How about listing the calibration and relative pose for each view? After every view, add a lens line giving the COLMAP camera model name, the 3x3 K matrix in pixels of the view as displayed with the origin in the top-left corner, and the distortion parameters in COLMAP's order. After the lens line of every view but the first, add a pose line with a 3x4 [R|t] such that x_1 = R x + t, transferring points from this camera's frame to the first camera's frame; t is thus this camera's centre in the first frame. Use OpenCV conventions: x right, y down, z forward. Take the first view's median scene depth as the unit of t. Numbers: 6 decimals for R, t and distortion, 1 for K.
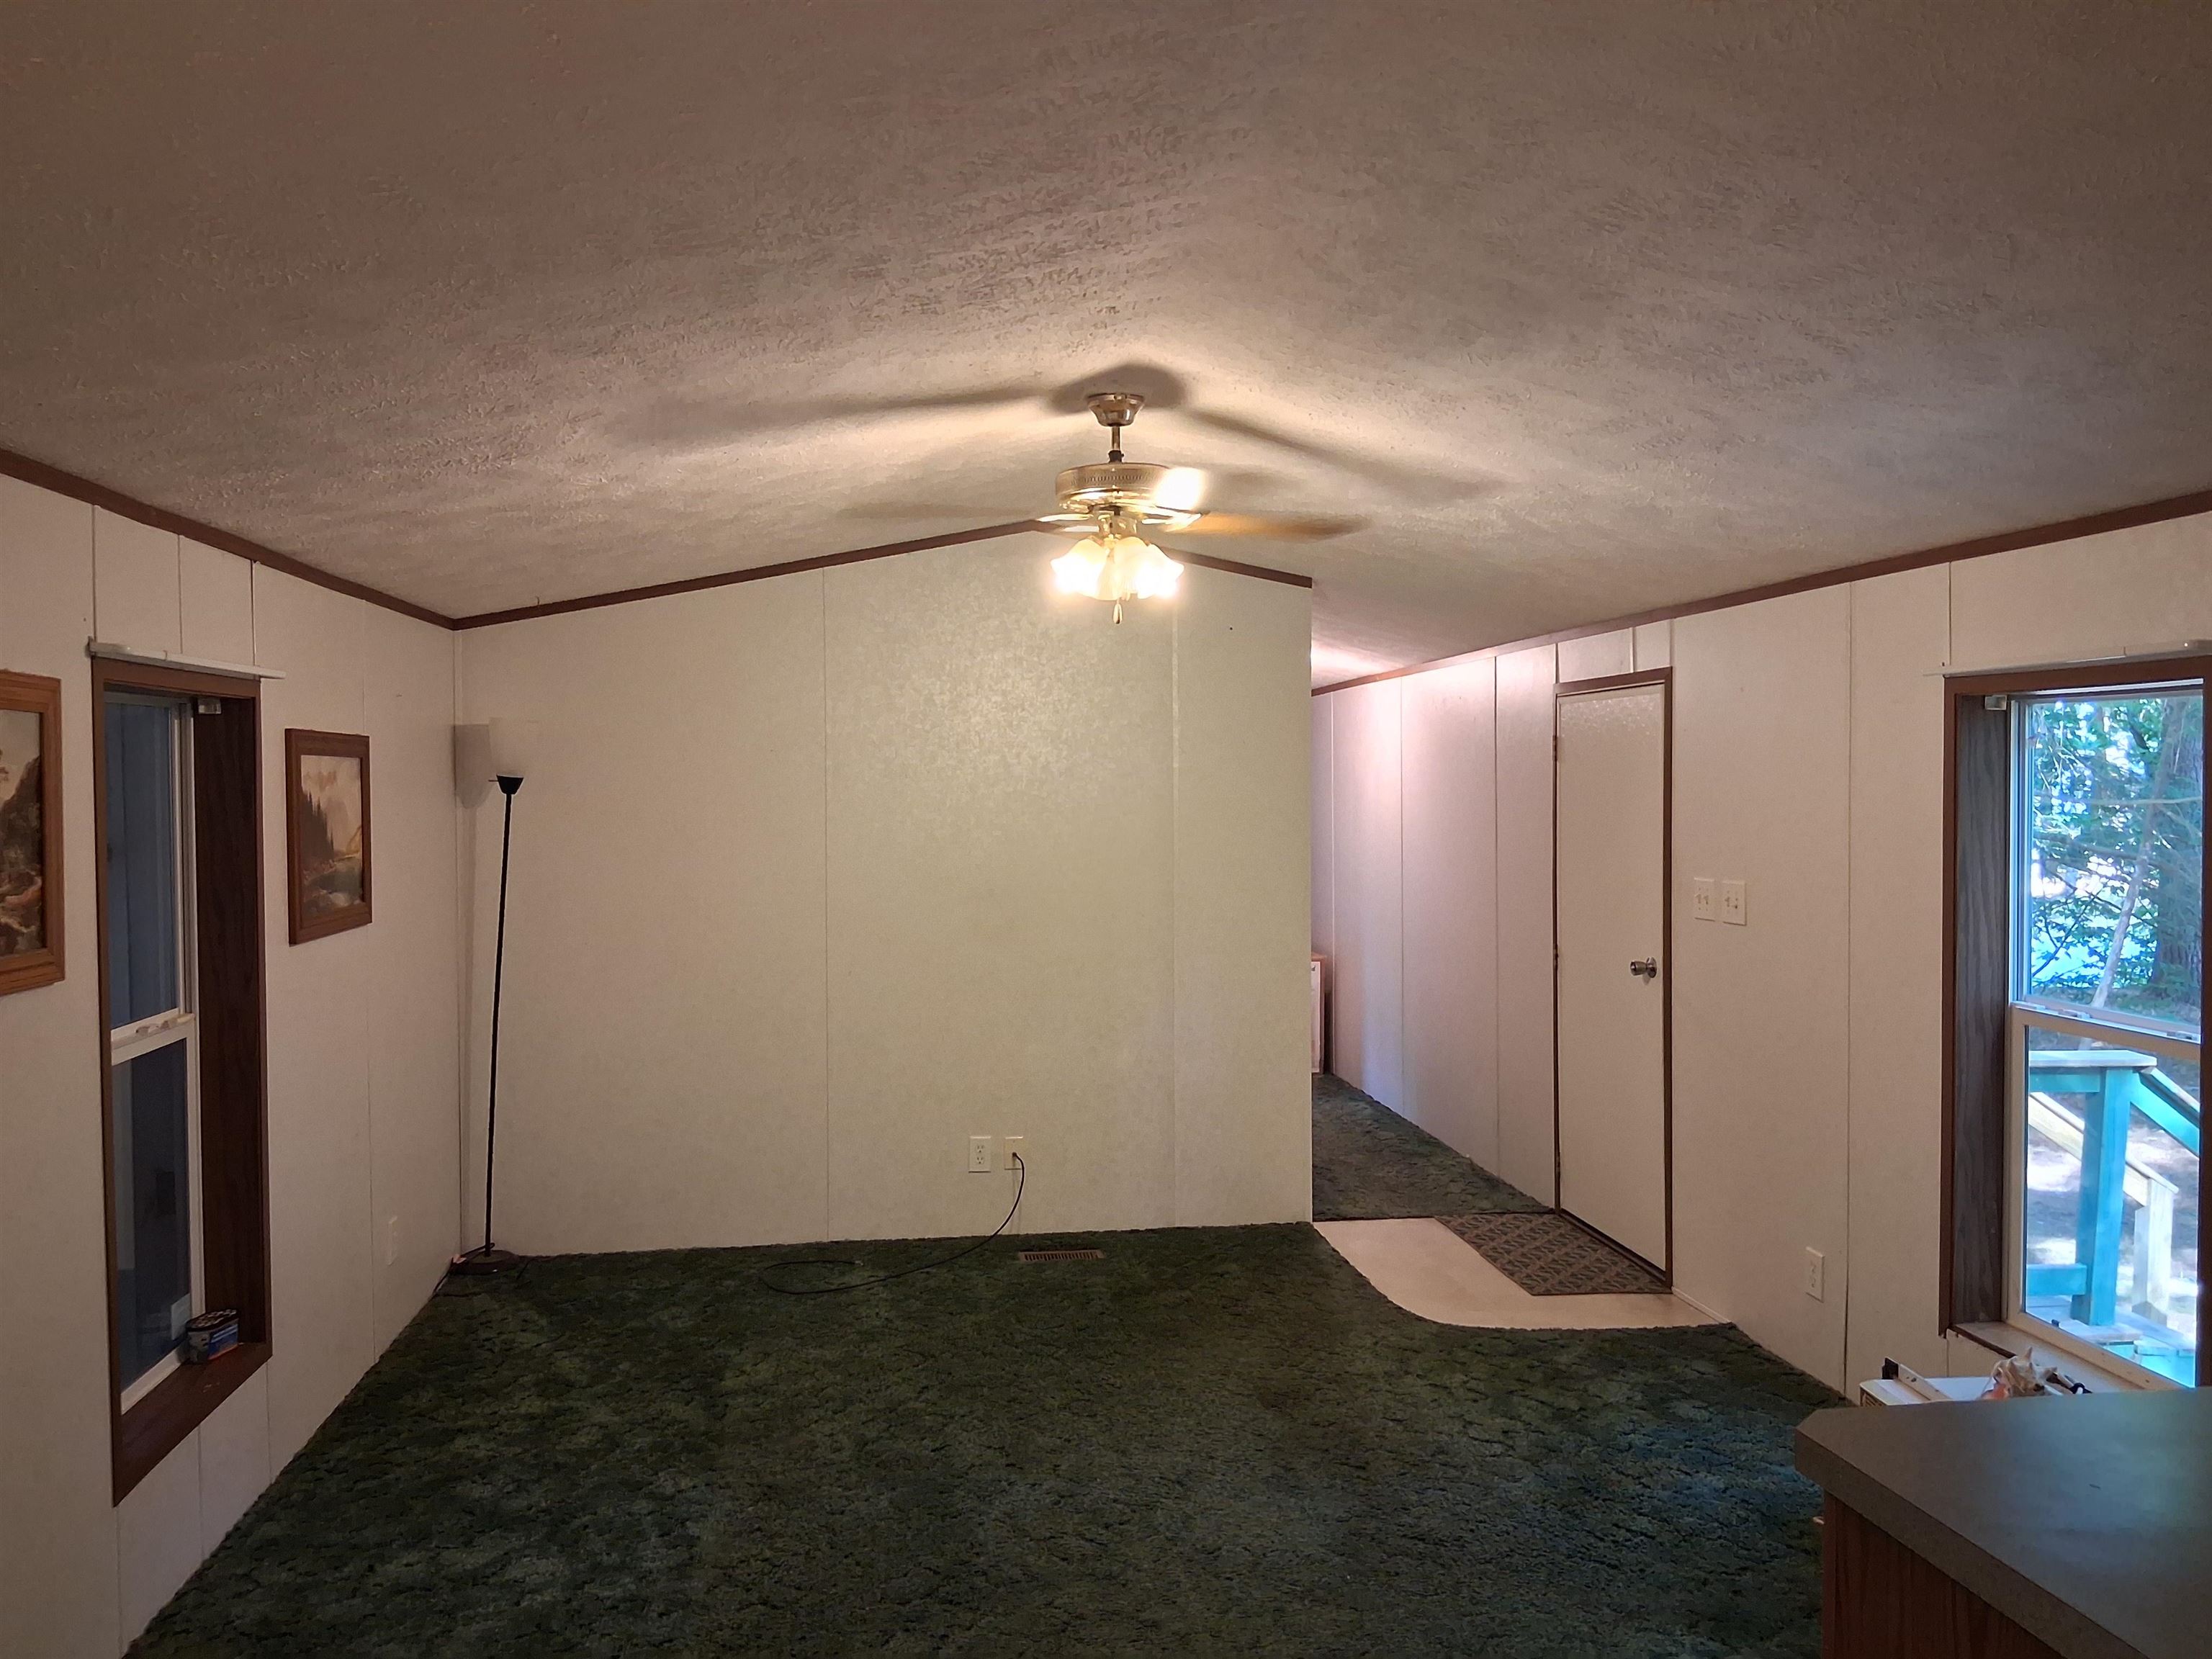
lens RADIAL K [[1633.6, 0, 1106.0], [0, 1633.6, 829.5], [0, 0, 1]] dist [0.004055, -0.079621]
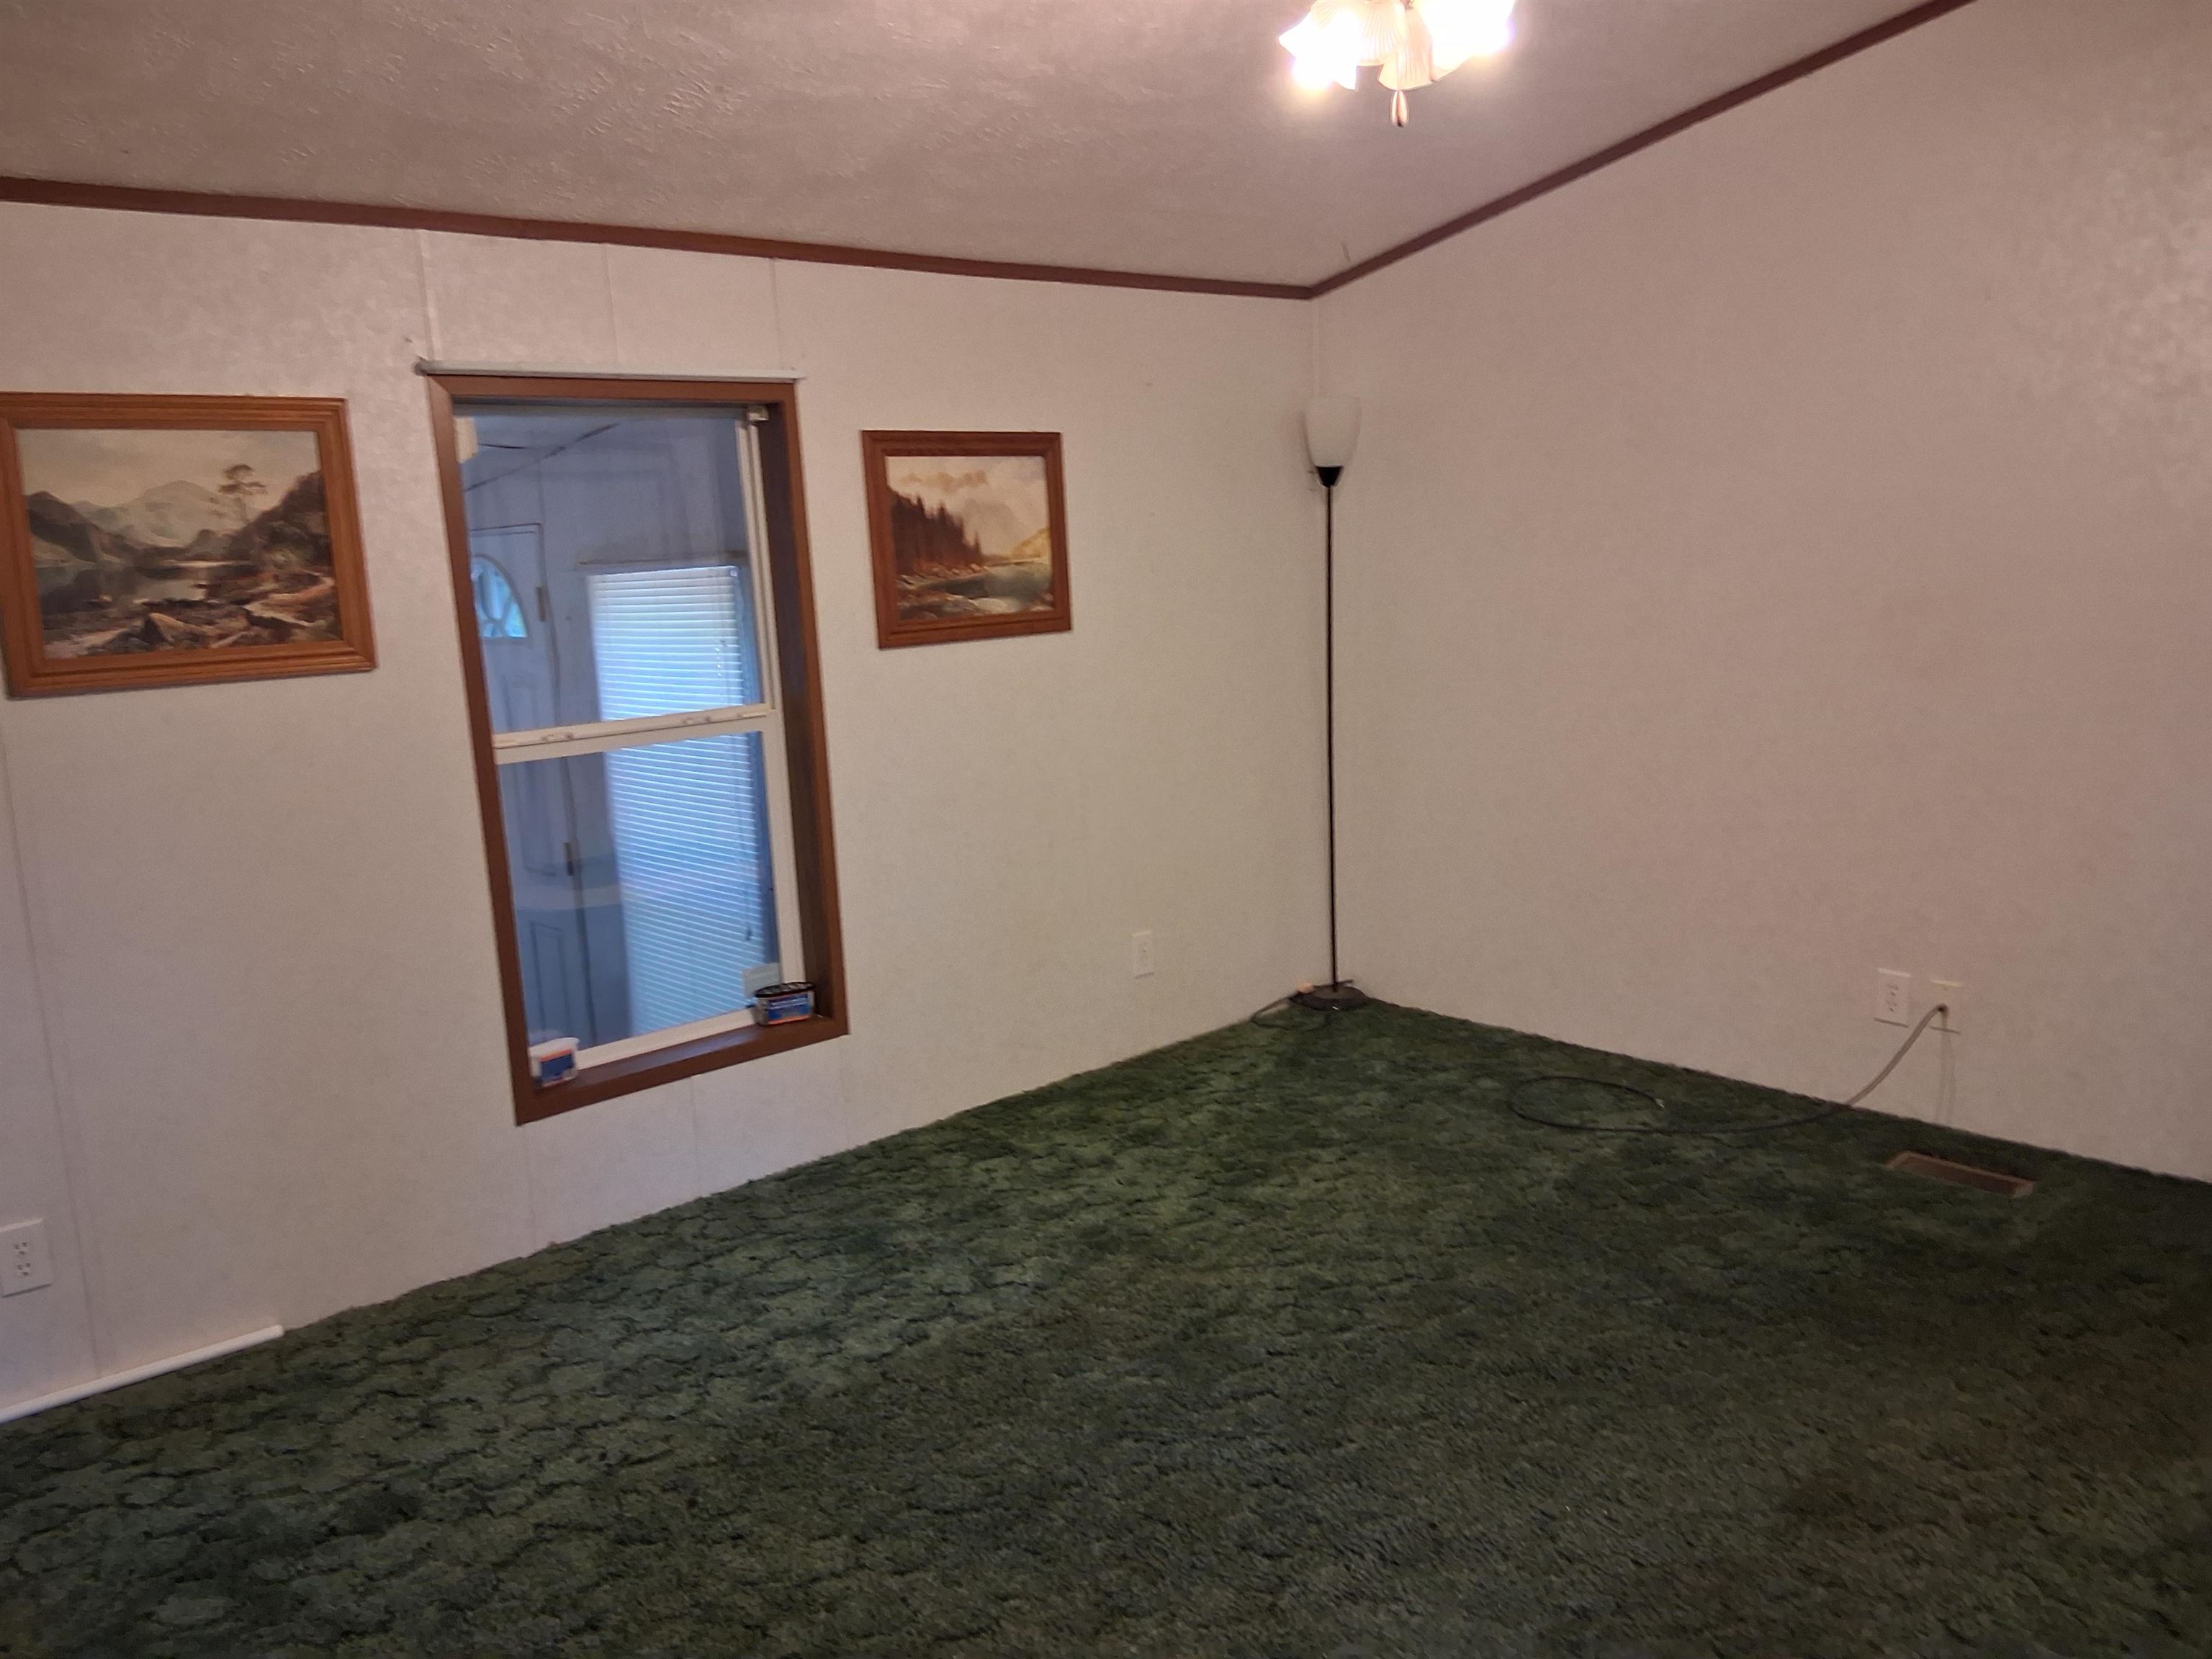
lens RADIAL K [[1661.2, 0, 1118.3], [0, 1661.2, 832.3], [0, 0, 1]] dist [0.123060, -0.235021]
pose [[0.571808, 0.129683, -0.810073, 0.405547], [0.016421, 0.985420, 0.169345, 0.008777], [0.820223, -0.110135, 0.561342, 0.475167]]
